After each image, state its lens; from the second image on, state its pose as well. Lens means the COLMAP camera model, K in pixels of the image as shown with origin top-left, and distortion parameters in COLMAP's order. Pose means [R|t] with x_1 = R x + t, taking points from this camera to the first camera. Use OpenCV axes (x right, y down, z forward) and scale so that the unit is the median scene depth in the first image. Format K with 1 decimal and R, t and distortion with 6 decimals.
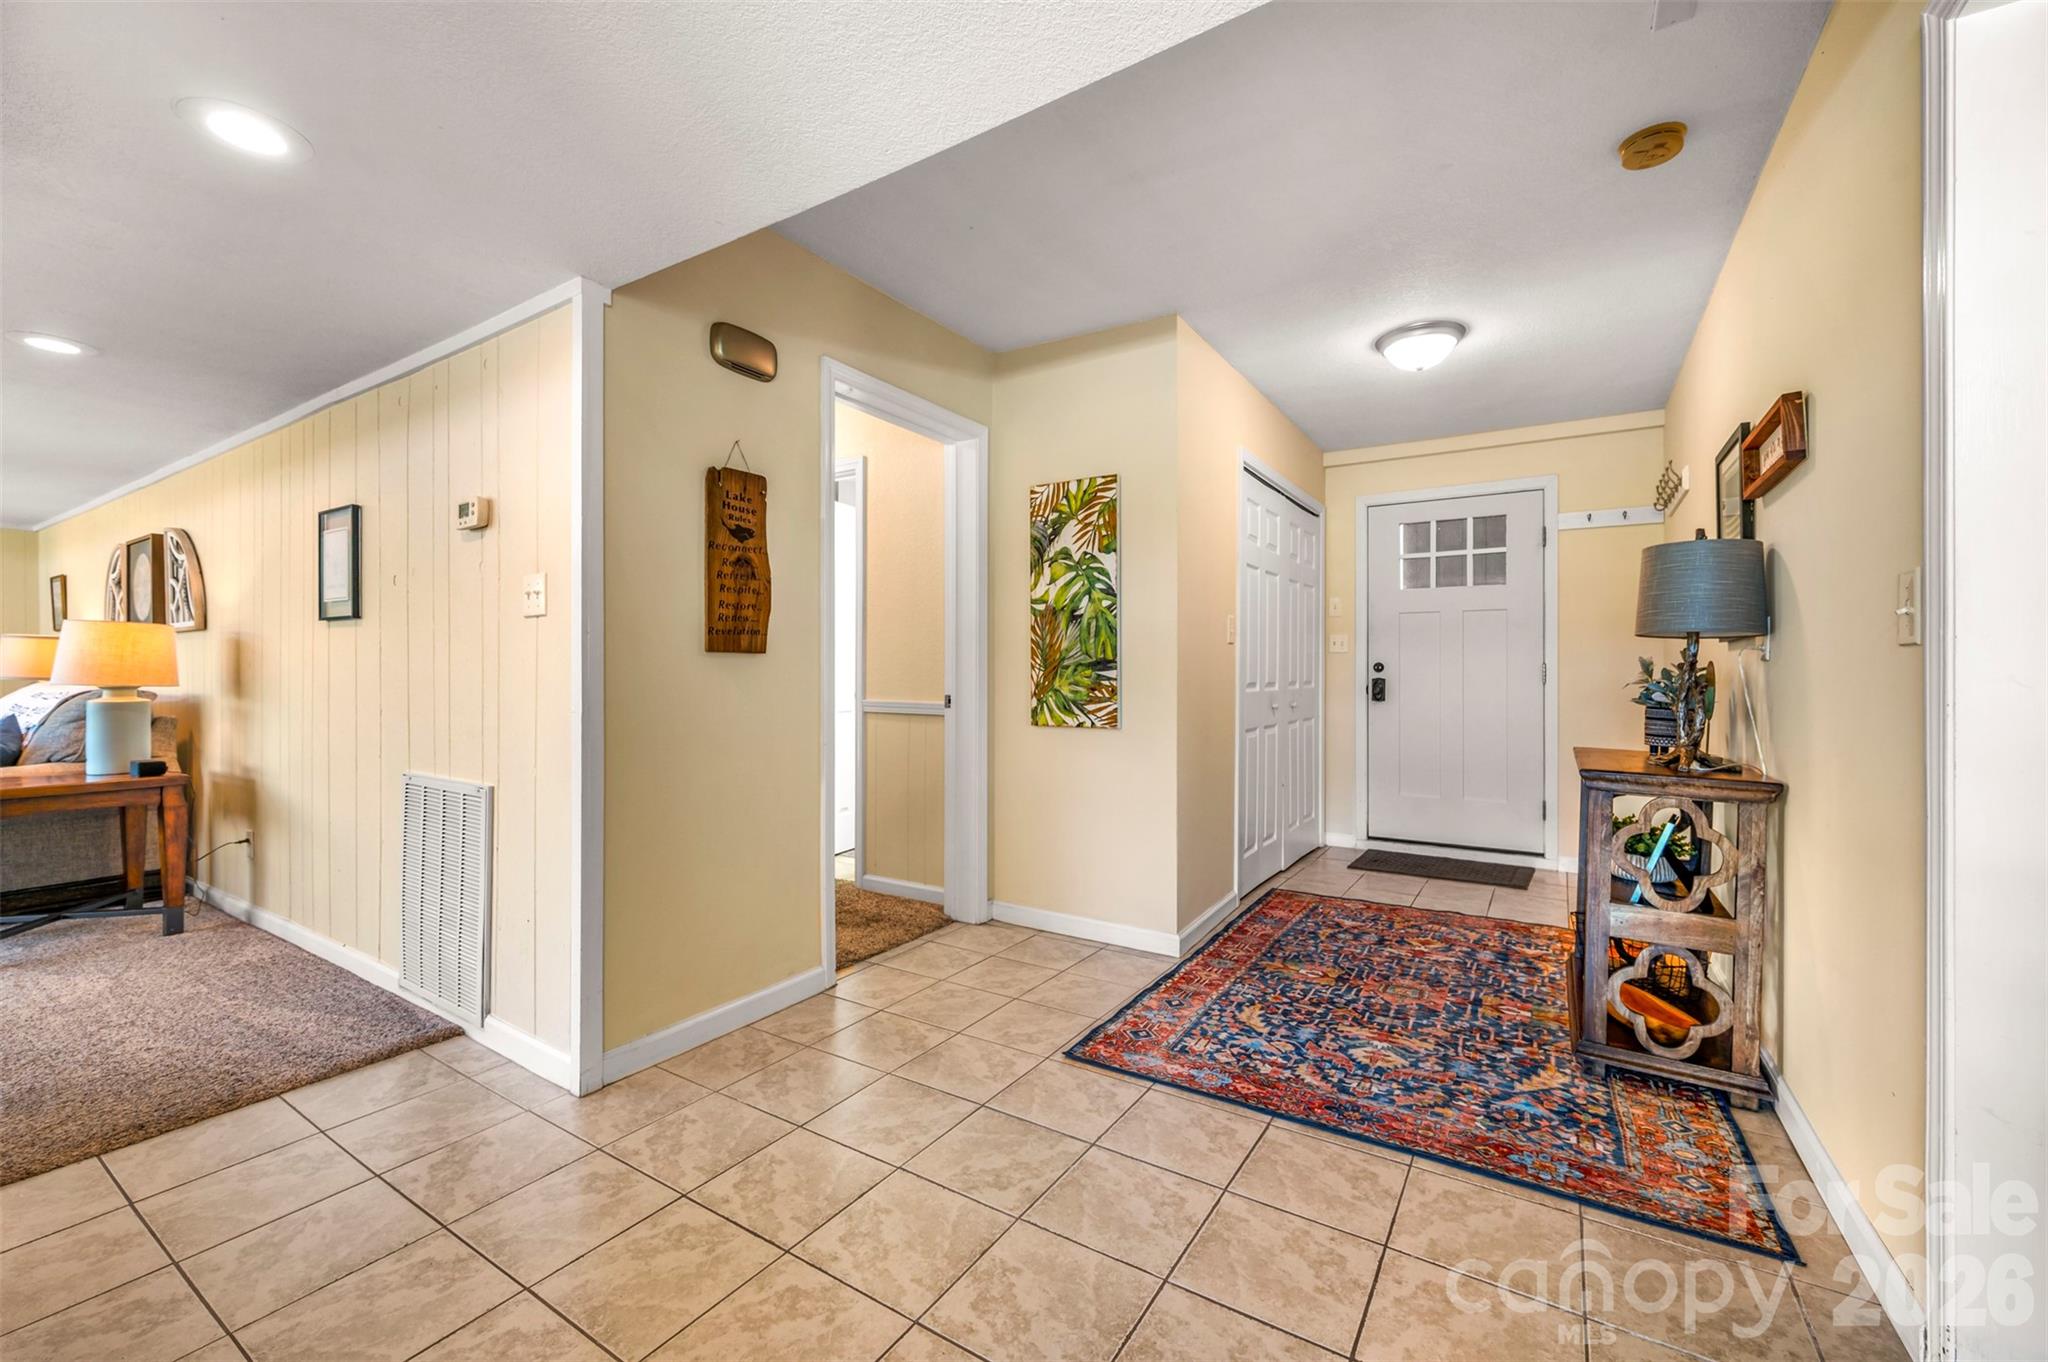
lens RADIAL K [[827.9, 0, 1027.9], [0, 827.9, 671.2], [0, 0, 1]] dist [-0.001641, -0.000473]
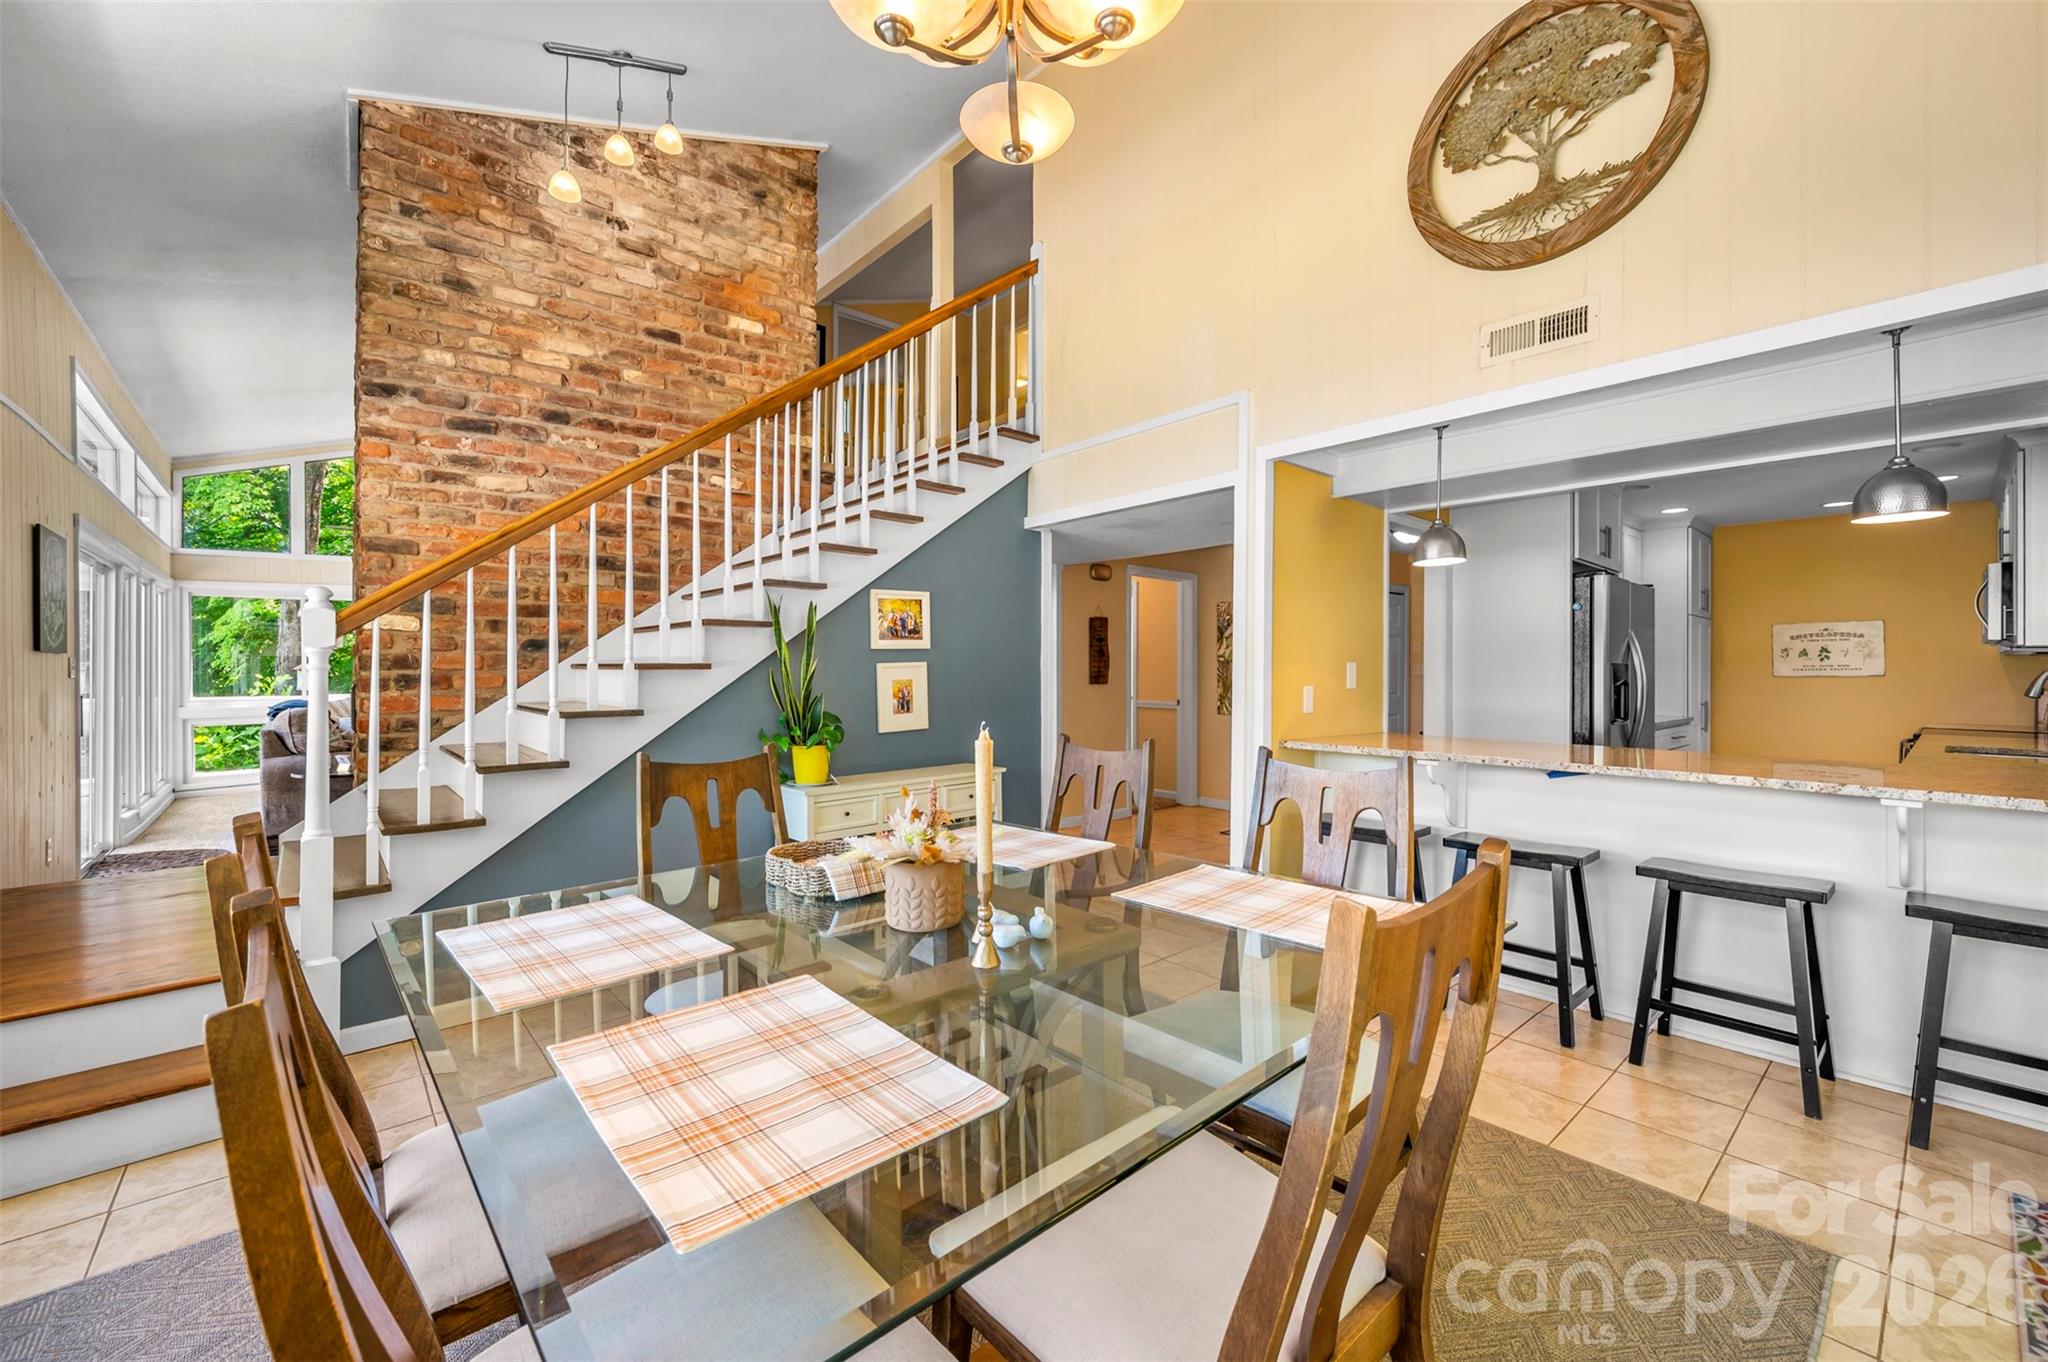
lens RADIAL K [[827.9, 0, 1027.9], [0, 827.9, 671.2], [0, 0, 1]] dist [-0.001641, -0.000473]
pose [[0.960276, 0.000024, -0.279051, 0.139128], [0.000067, 1.000000, 0.000315, -0.049618], [0.279051, -0.000321, 0.960276, -1.273201]]
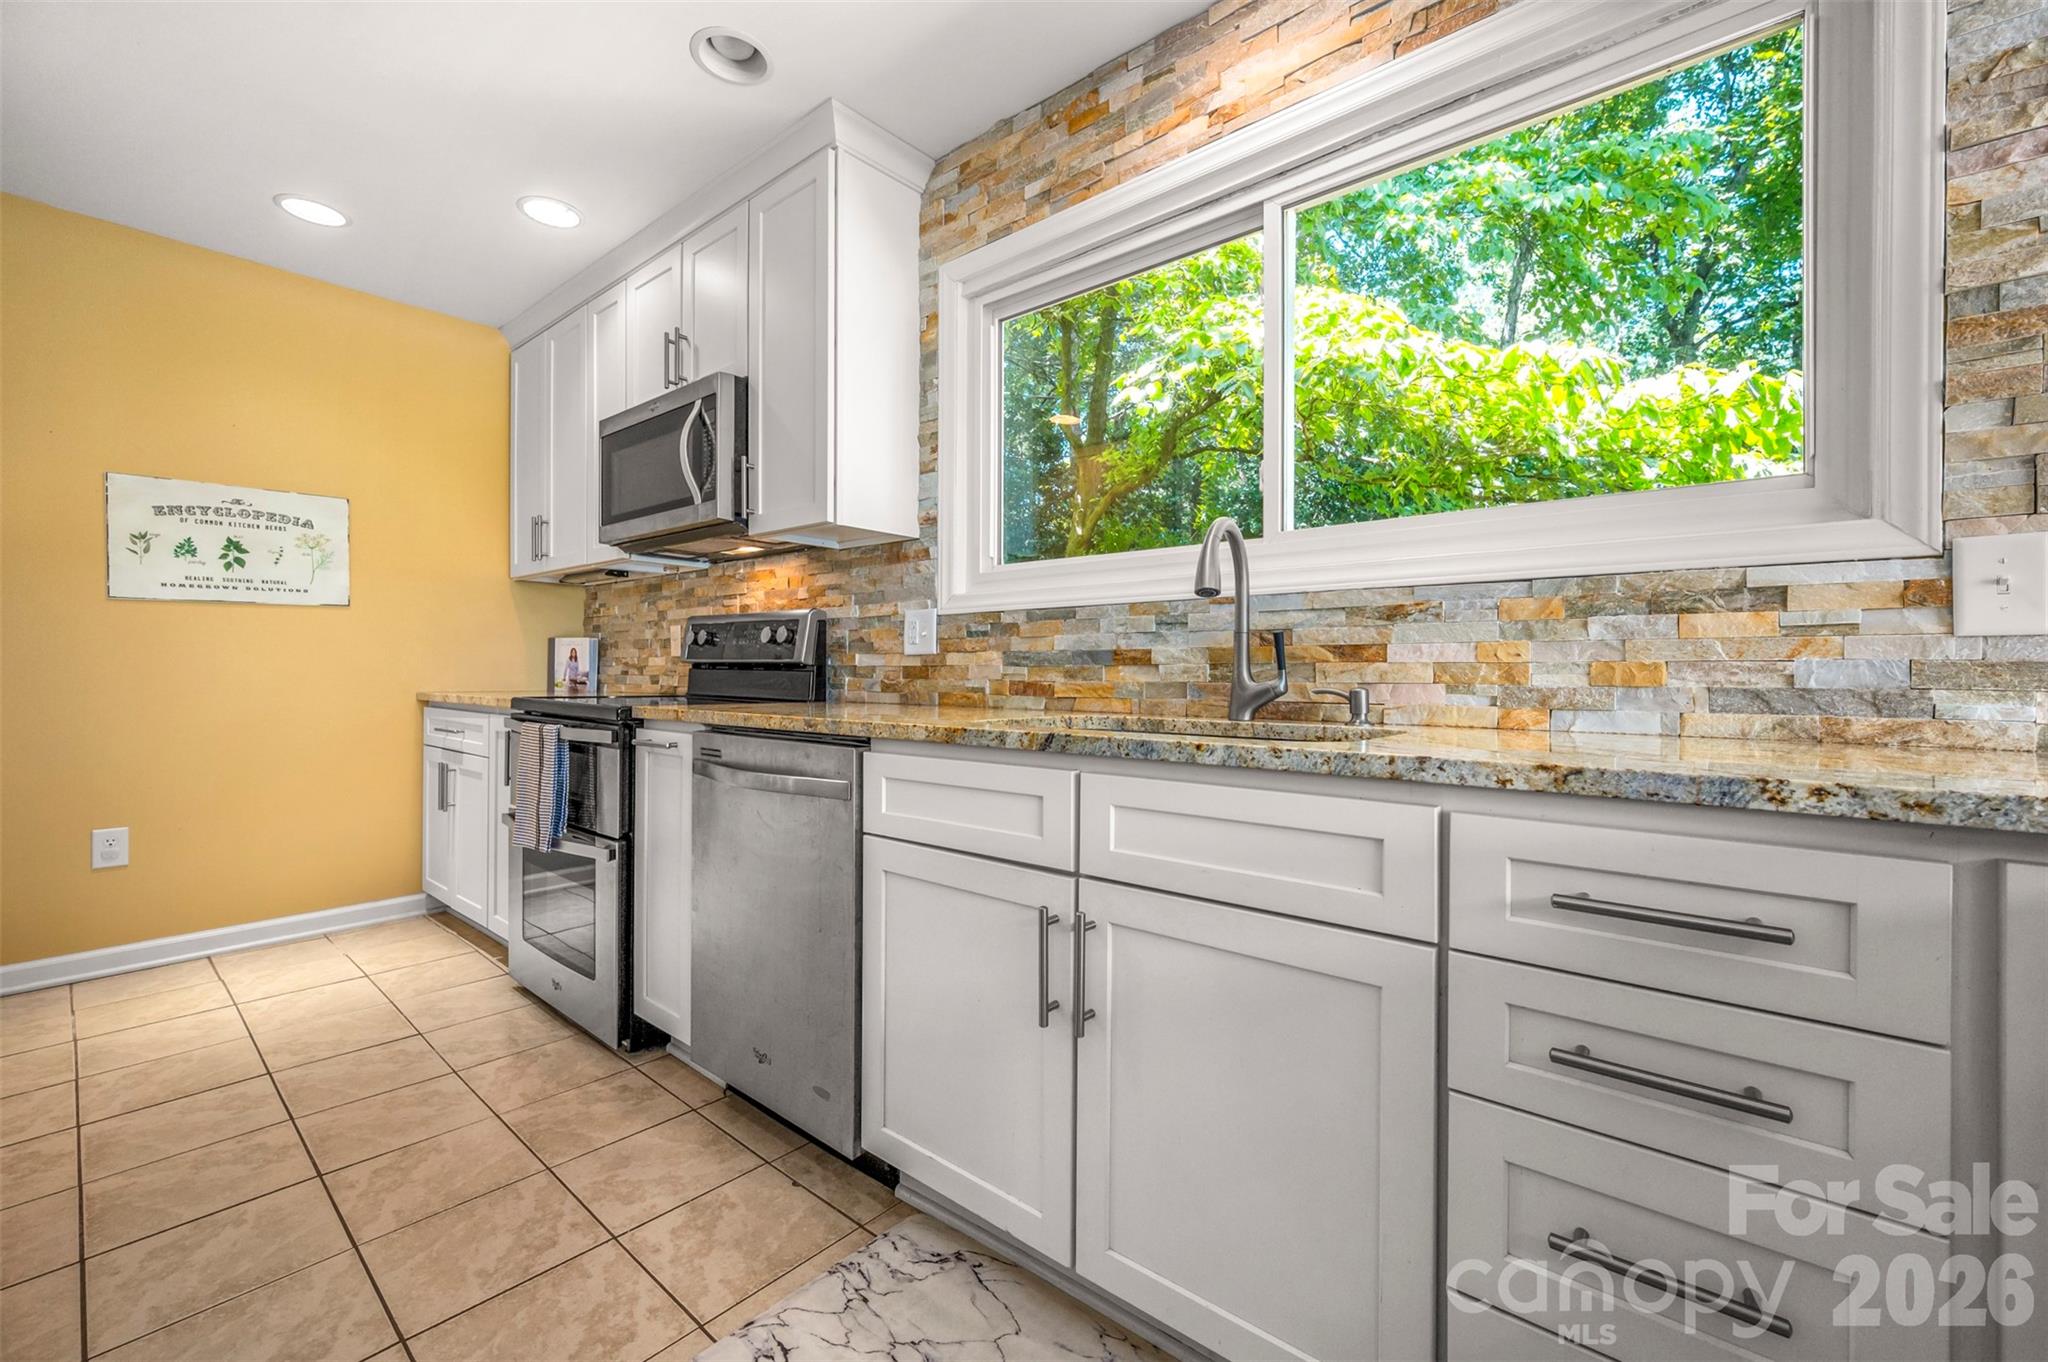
lens RADIAL K [[827.9, 0, 1027.9], [0, 827.9, 671.2], [0, 0, 1]] dist [-0.001641, -0.000473]
pose [[0.135056, -0.000034, 0.990838, 0.610871], [-0.012380, 0.999922, 0.001721, 0.024337], [-0.990761, -0.012499, 0.135045, 0.106735]]
